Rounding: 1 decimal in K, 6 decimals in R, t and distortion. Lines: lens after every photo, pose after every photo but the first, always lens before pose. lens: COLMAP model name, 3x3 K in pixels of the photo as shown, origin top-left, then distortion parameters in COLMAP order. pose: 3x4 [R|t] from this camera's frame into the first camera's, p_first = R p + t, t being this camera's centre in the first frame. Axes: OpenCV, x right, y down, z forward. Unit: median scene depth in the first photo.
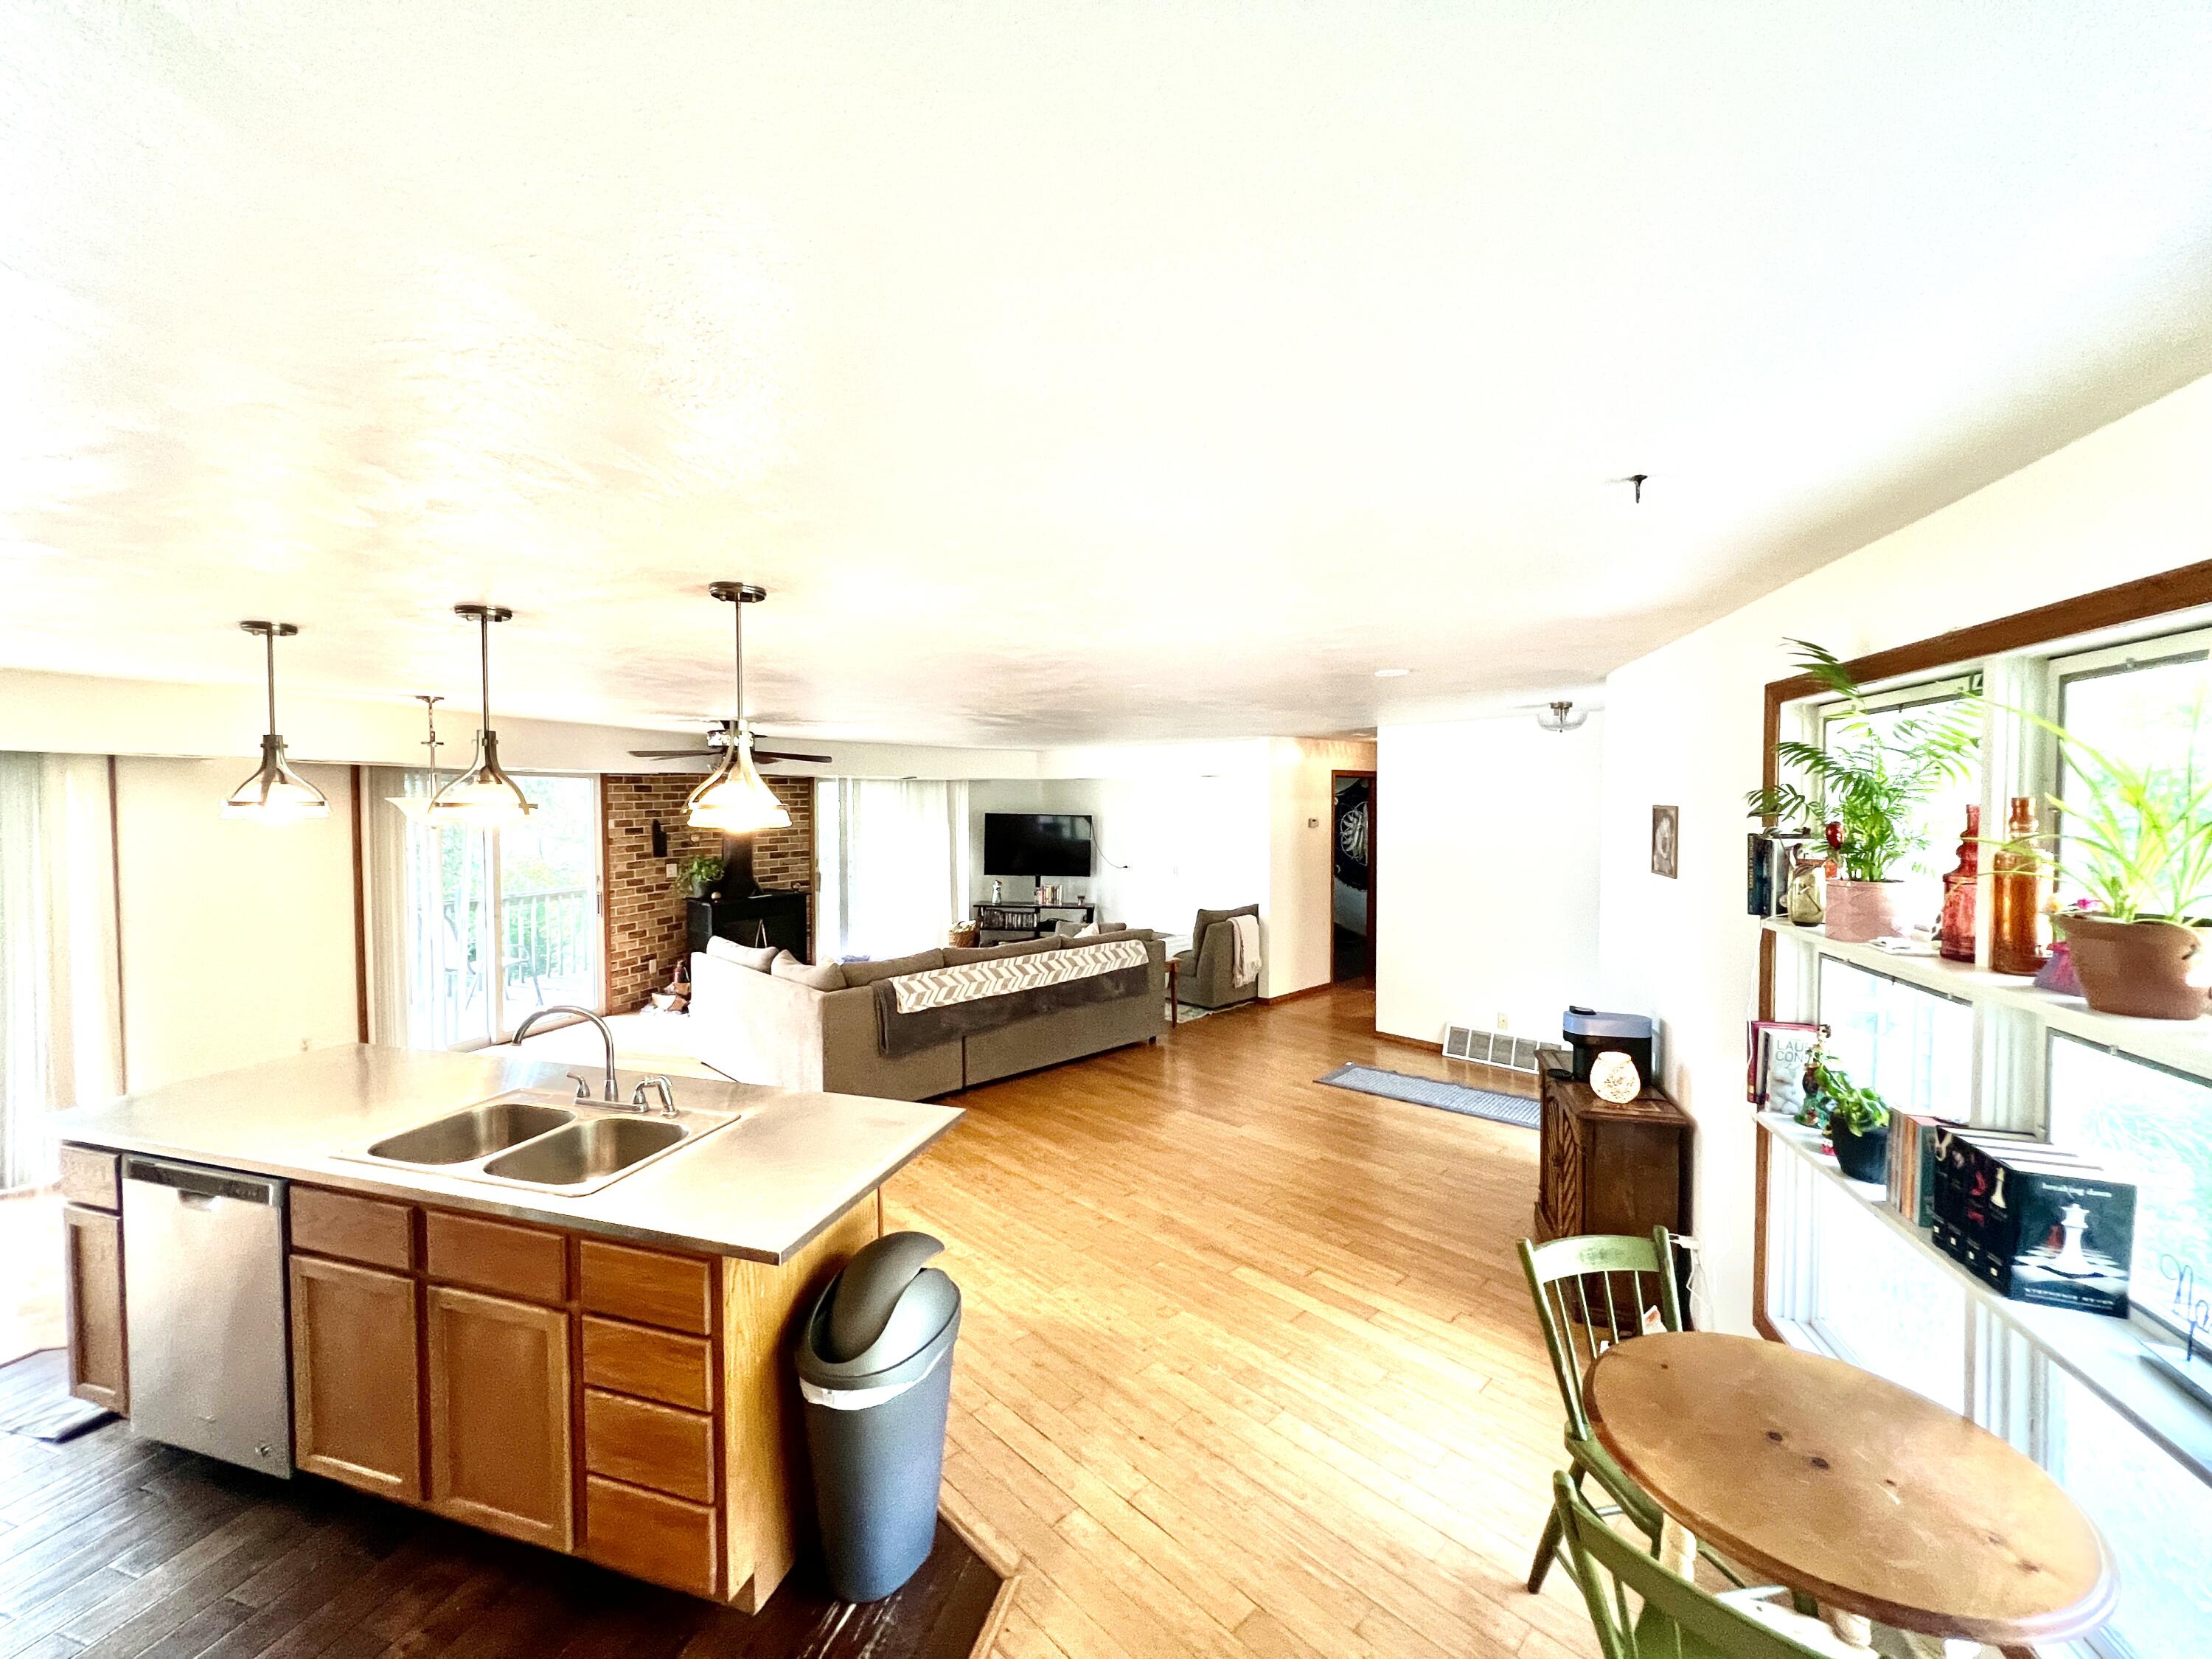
lens RADIAL K [[893.9, 0, 1105.0], [0, 893.9, 831.3], [0, 0, 1]] dist [0.000254, 0.000527]
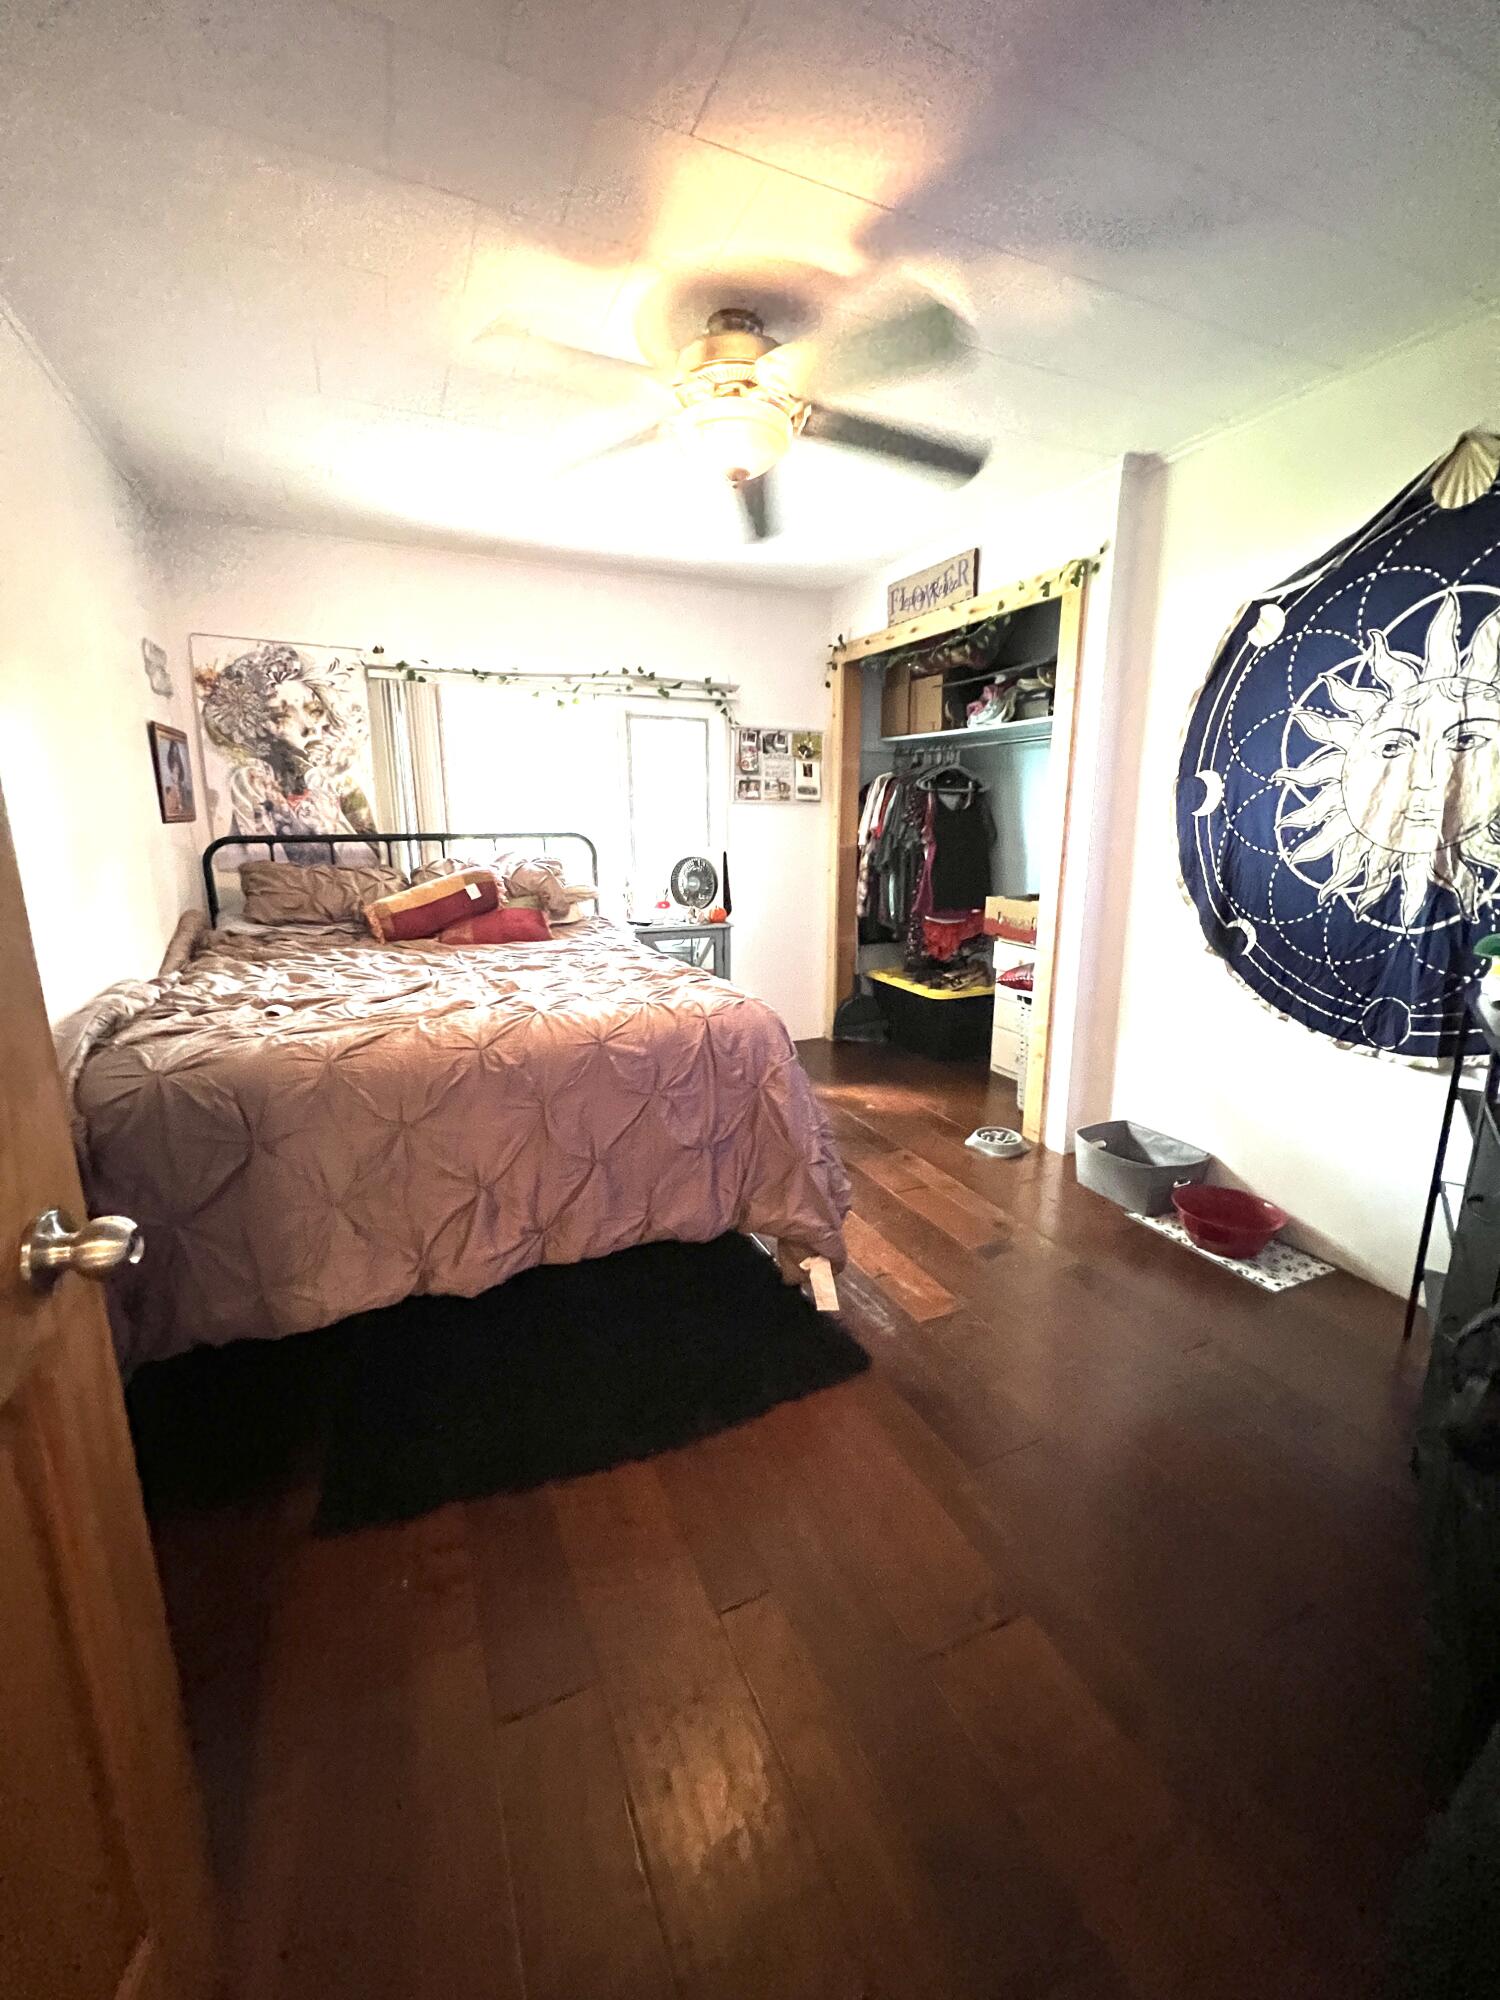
lens RADIAL K [[808.2, 0, 751.1], [0, 808.2, 995.9], [0, 0, 1]] dist [0.000254, 0.000527]
pose [[0.948838, 0.070550, -0.307782, 0.602565], [-0.013364, 0.982819, 0.184086, 0.058824], [0.315481, -0.170554, 0.933479, 2.235200]]
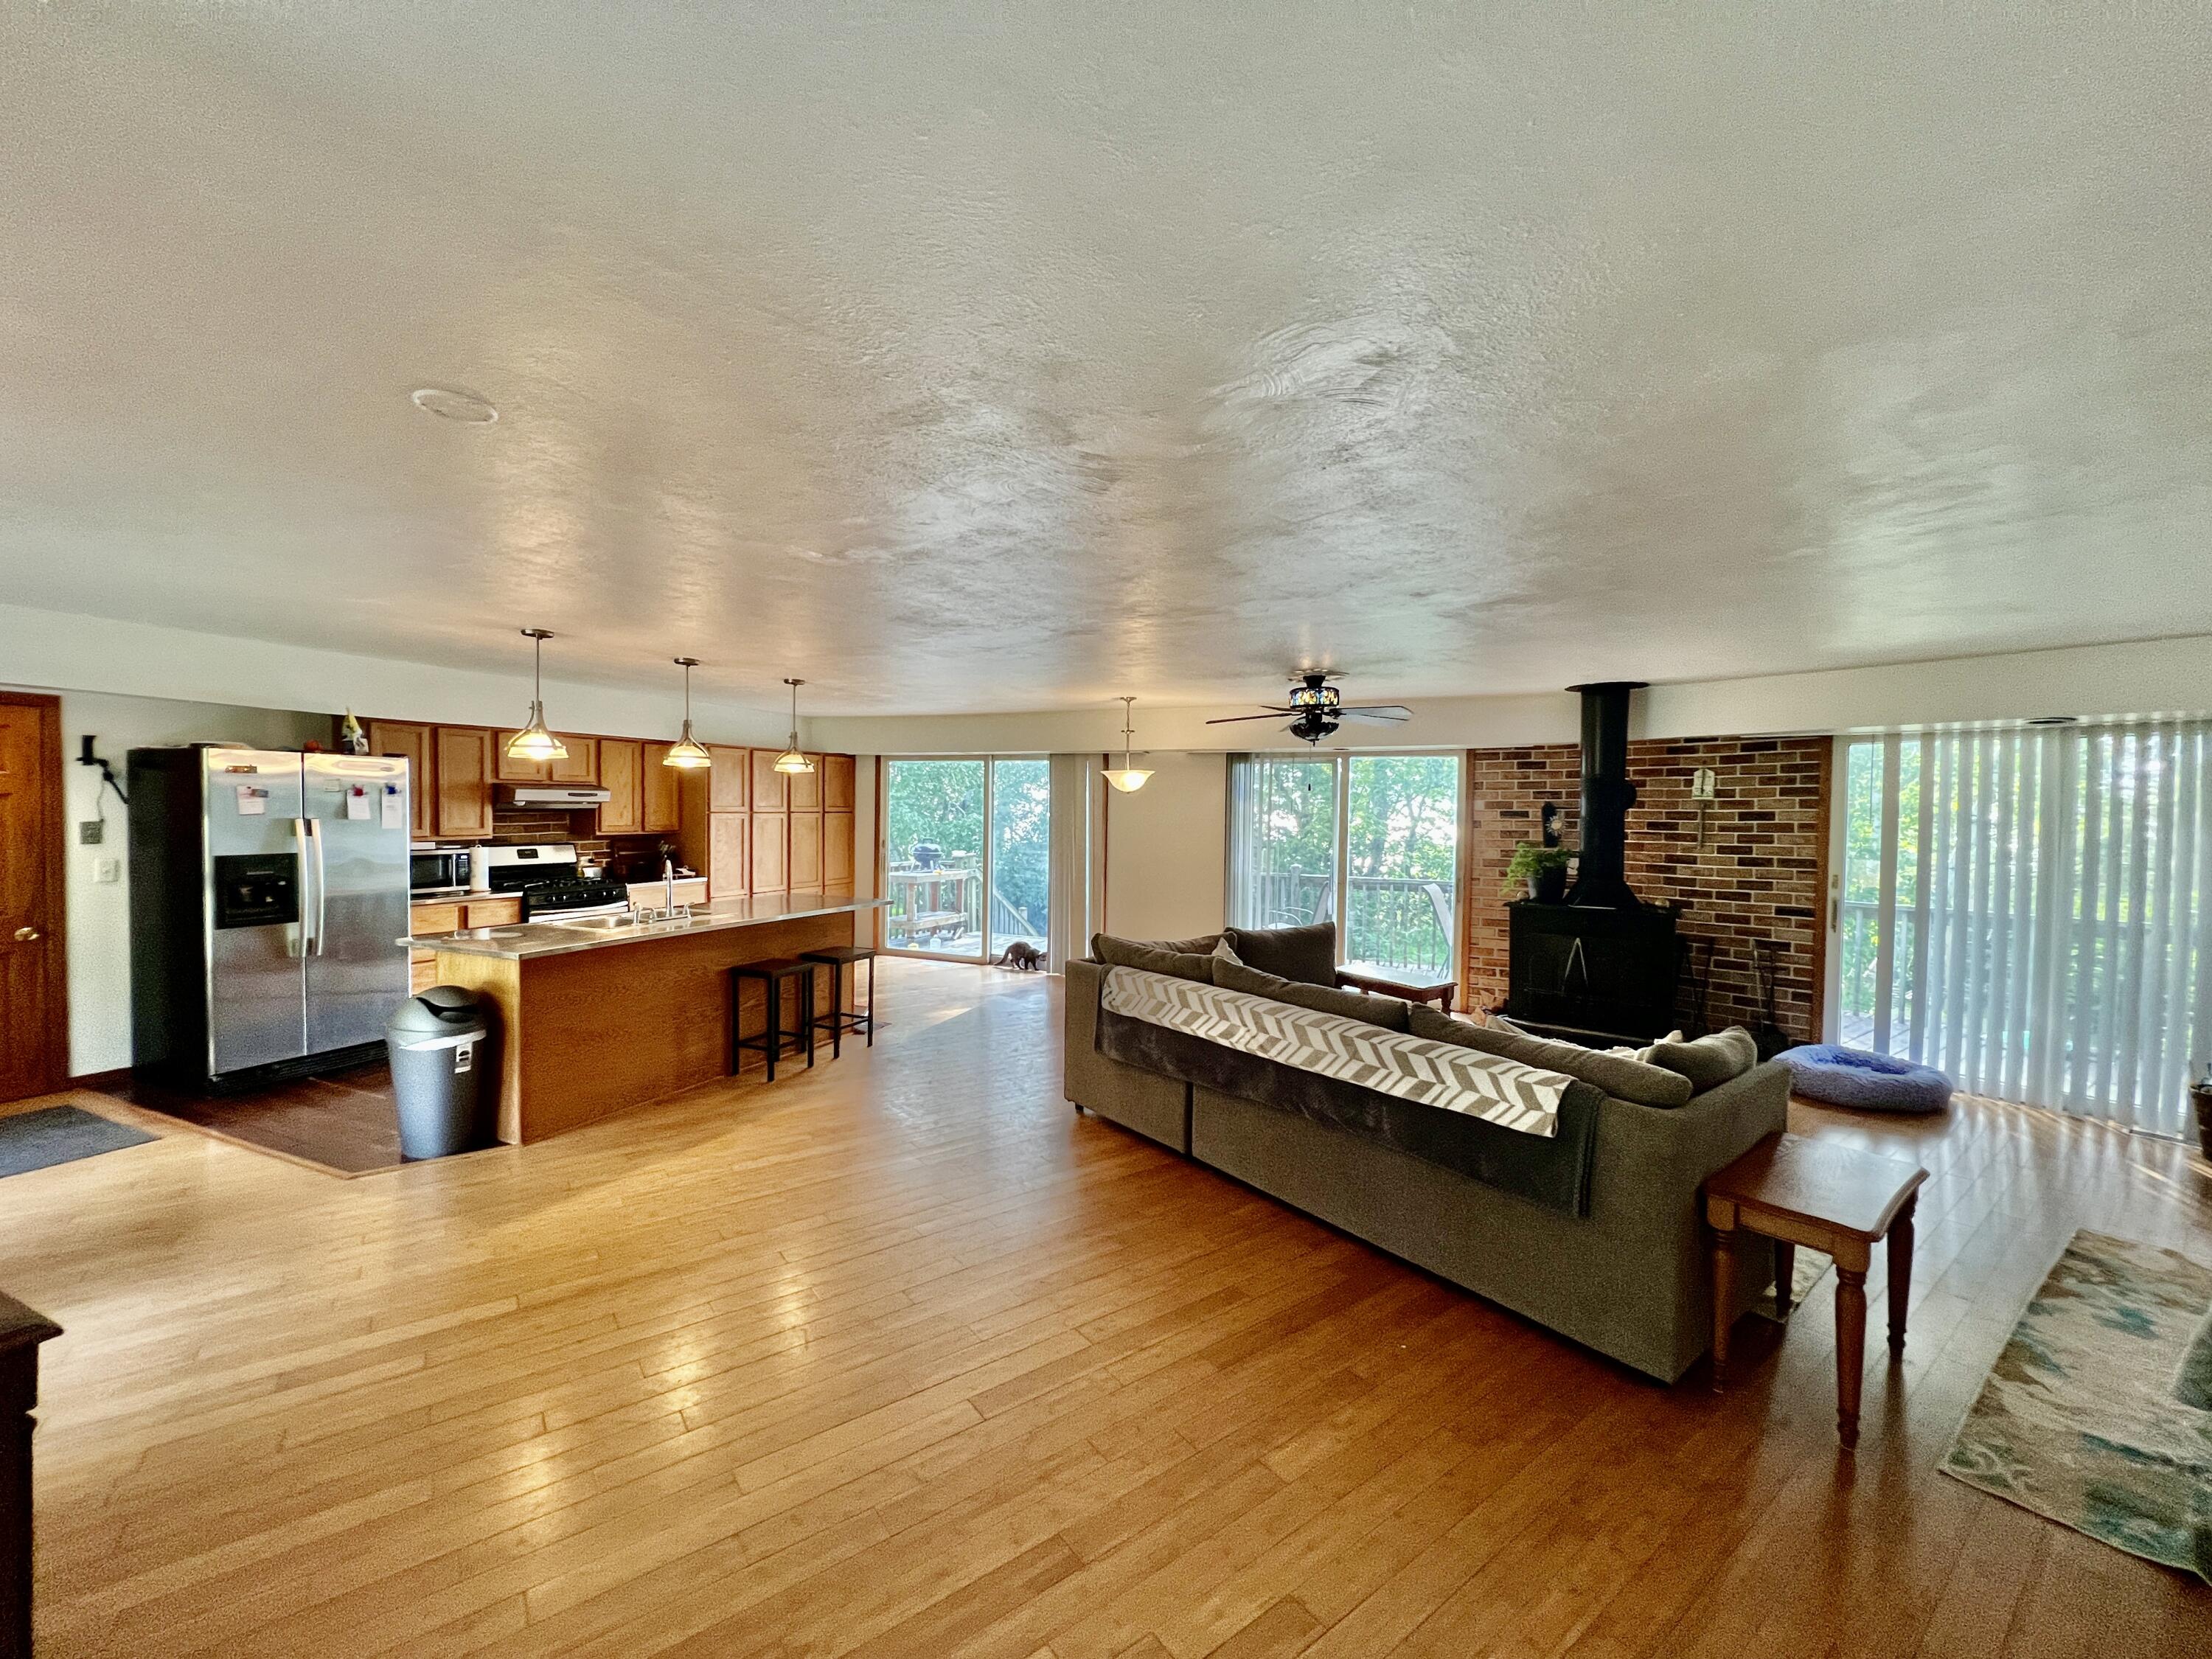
lens RADIAL K [[893.9, 0, 1105.8], [0, 893.9, 829.3], [0, 0, 1]] dist [0.000254, 0.000527]
pose [[-0.127181, 0.022526, -0.991624, 0.754875], [-0.049811, 0.998336, 0.029067, 0.017606], [0.990628, 0.053091, -0.125848, 1.402756]]
